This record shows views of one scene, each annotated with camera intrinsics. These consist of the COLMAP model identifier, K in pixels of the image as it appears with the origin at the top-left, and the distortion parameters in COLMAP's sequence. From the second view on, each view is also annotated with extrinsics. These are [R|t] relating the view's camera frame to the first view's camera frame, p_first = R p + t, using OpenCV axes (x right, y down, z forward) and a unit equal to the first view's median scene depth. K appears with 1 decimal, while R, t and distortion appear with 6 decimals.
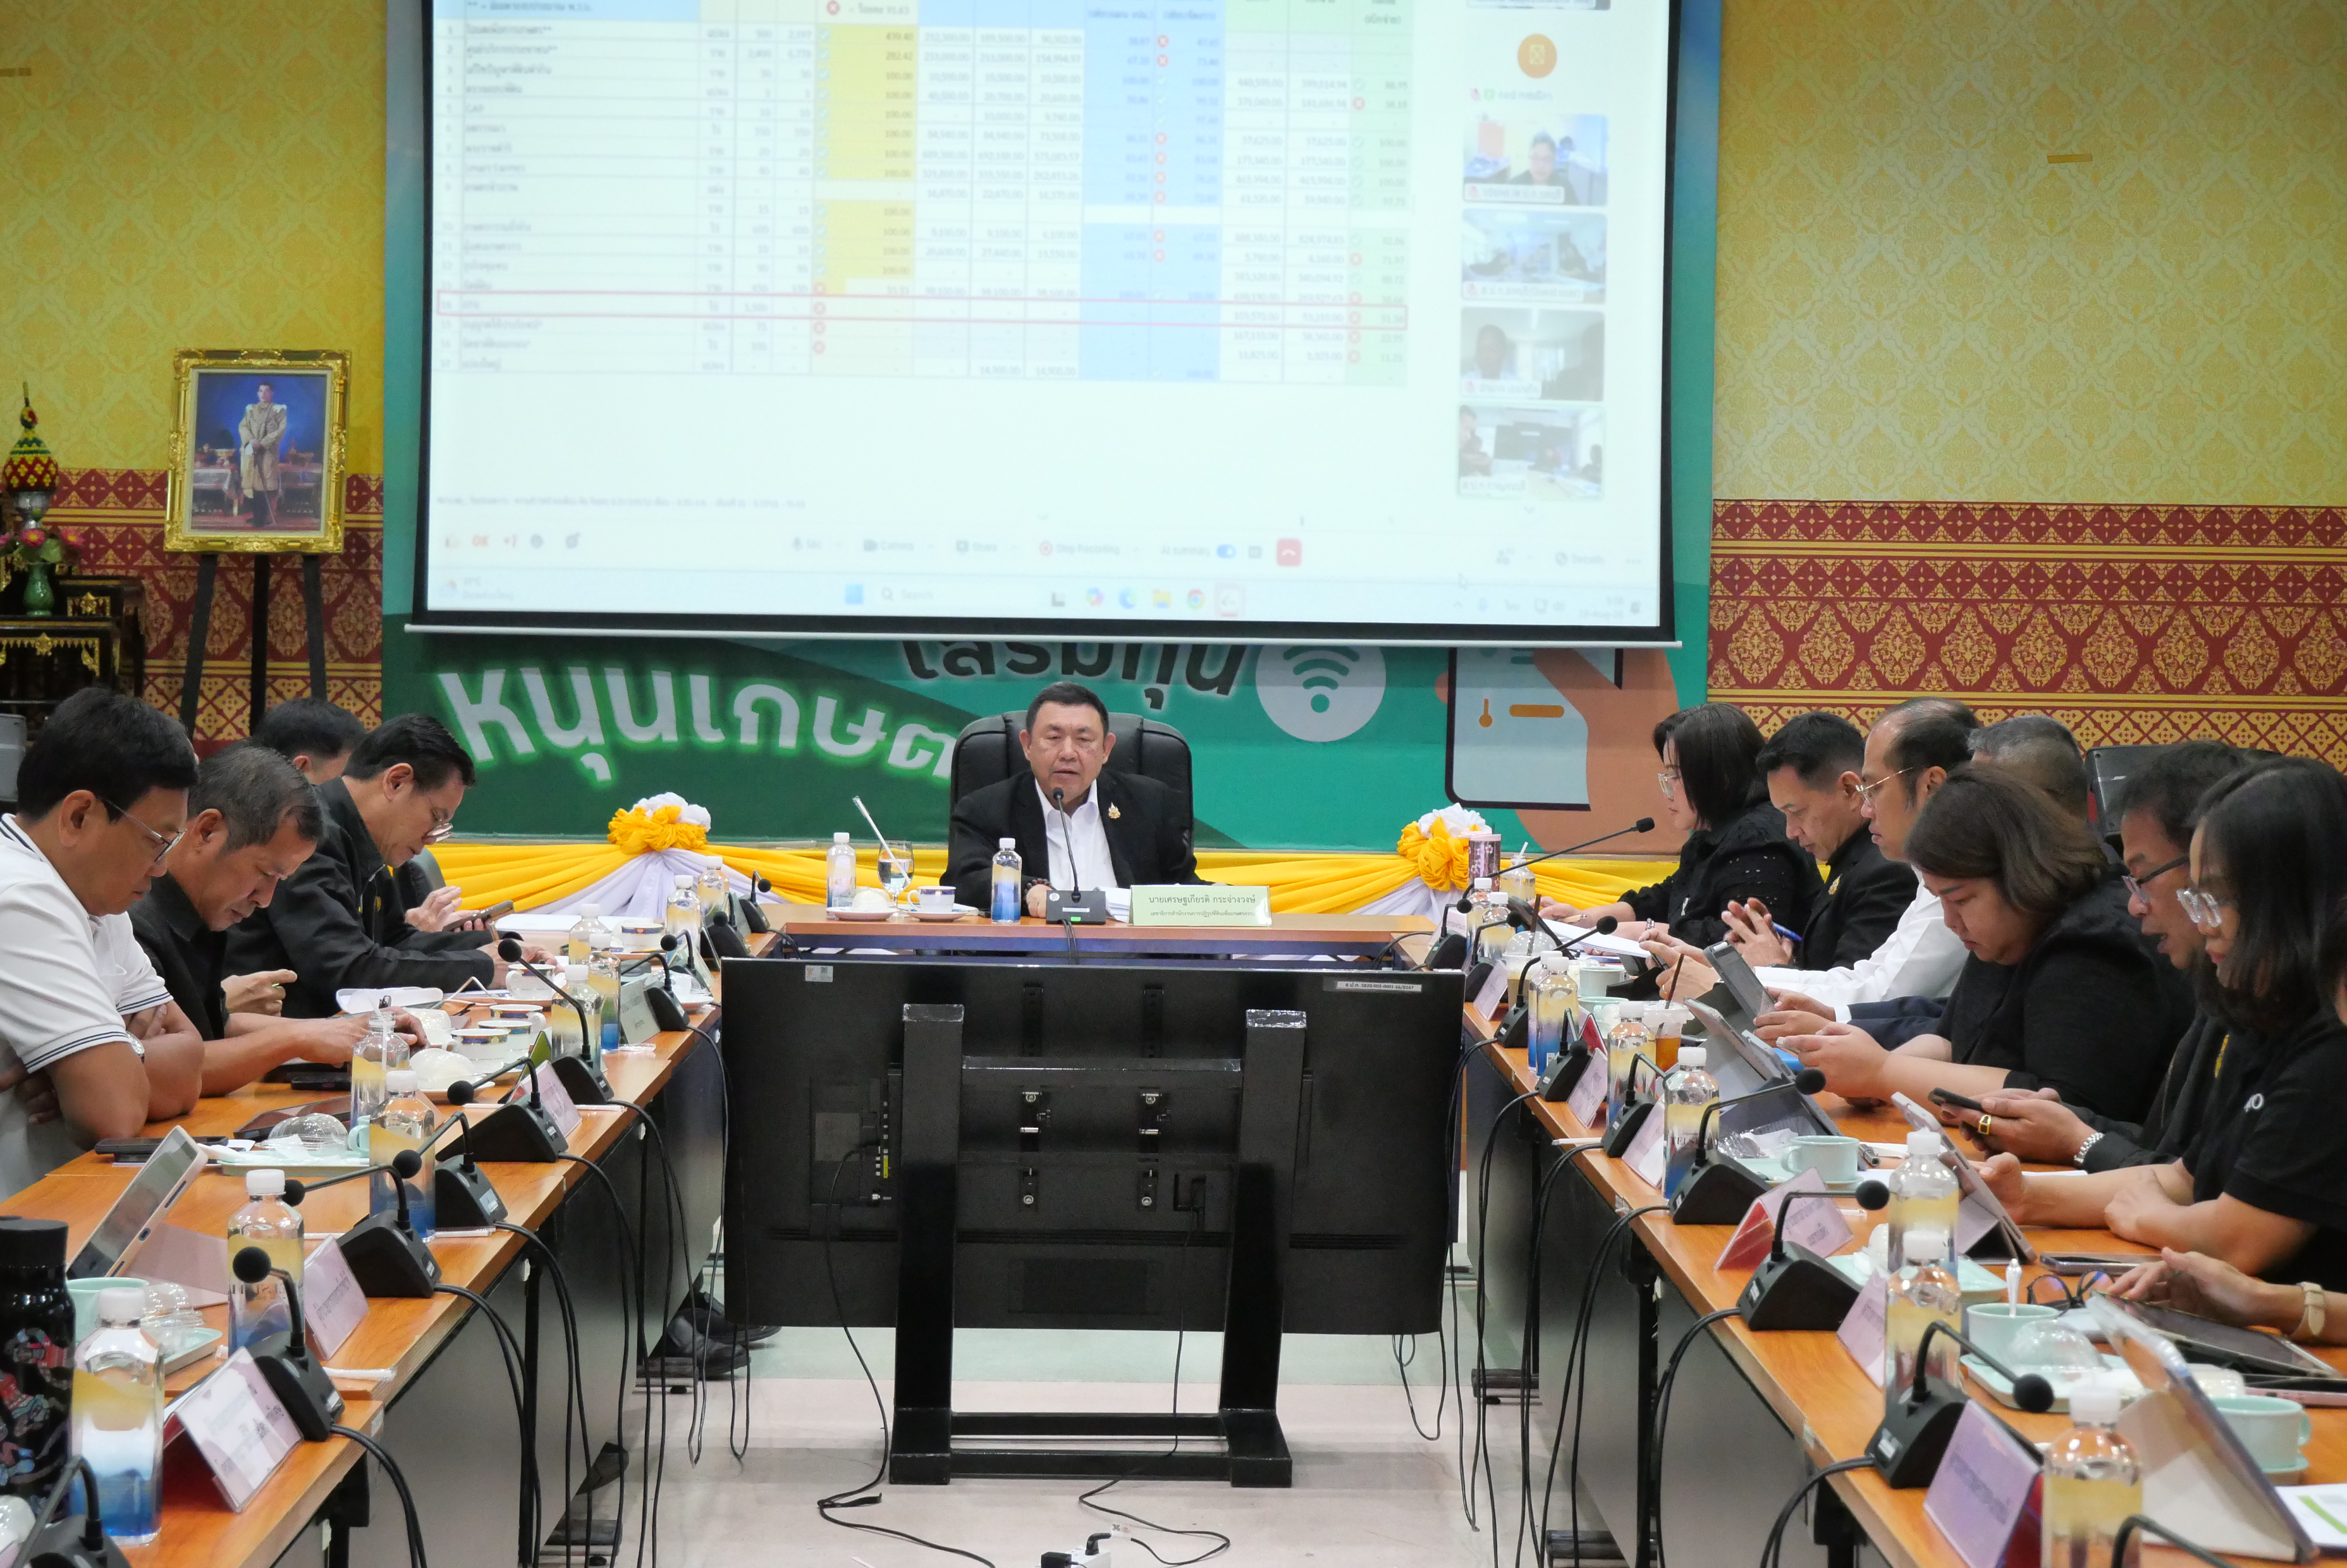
lens RADIAL K [[4572.4, 0, 1173.5], [0, 4572.4, 784.0], [0, 0, 1]] dist [-0.305362, -0.012904]
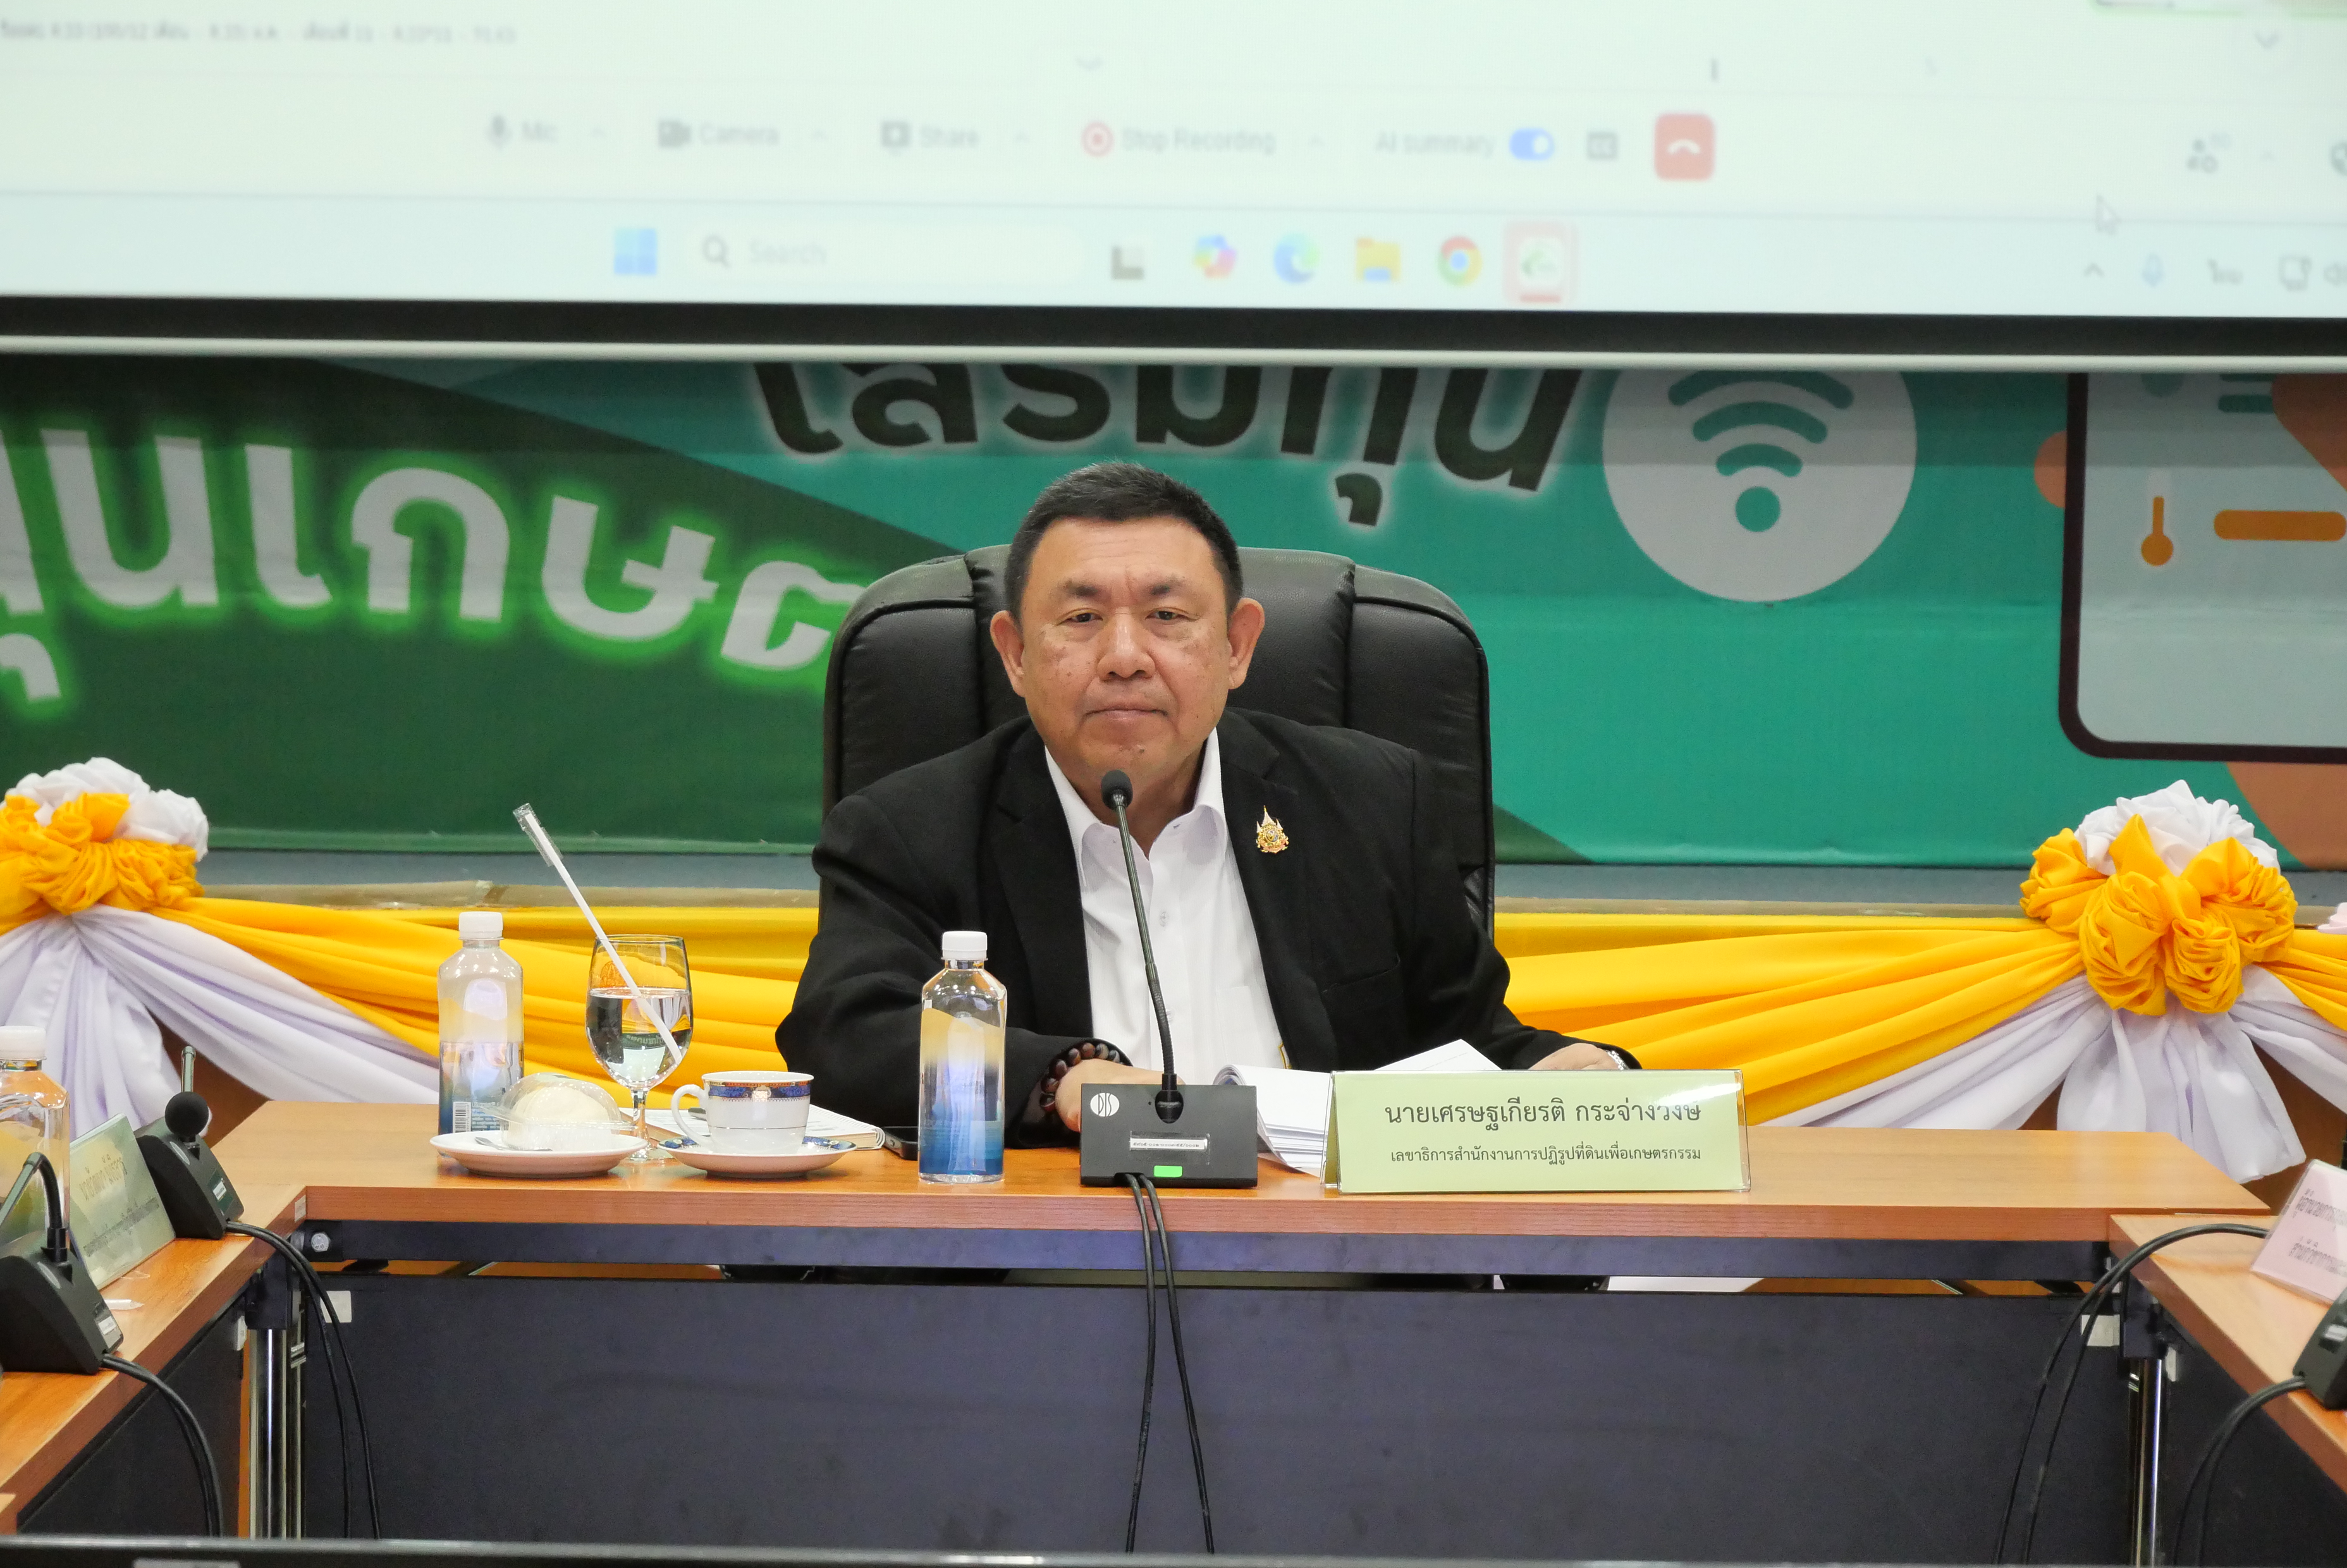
lens RADIAL K [[8271.8, 0, 1173.5], [0, 8271.8, 784.0], [0, 0, 1]] dist [-0.143251, 0.987202]
pose [[0.999756, -0.003515, -0.021789, -0.004817], [0.003904, 0.999833, 0.017827, -0.006248], [0.021723, -0.017908, 0.999604, 0.247462]]
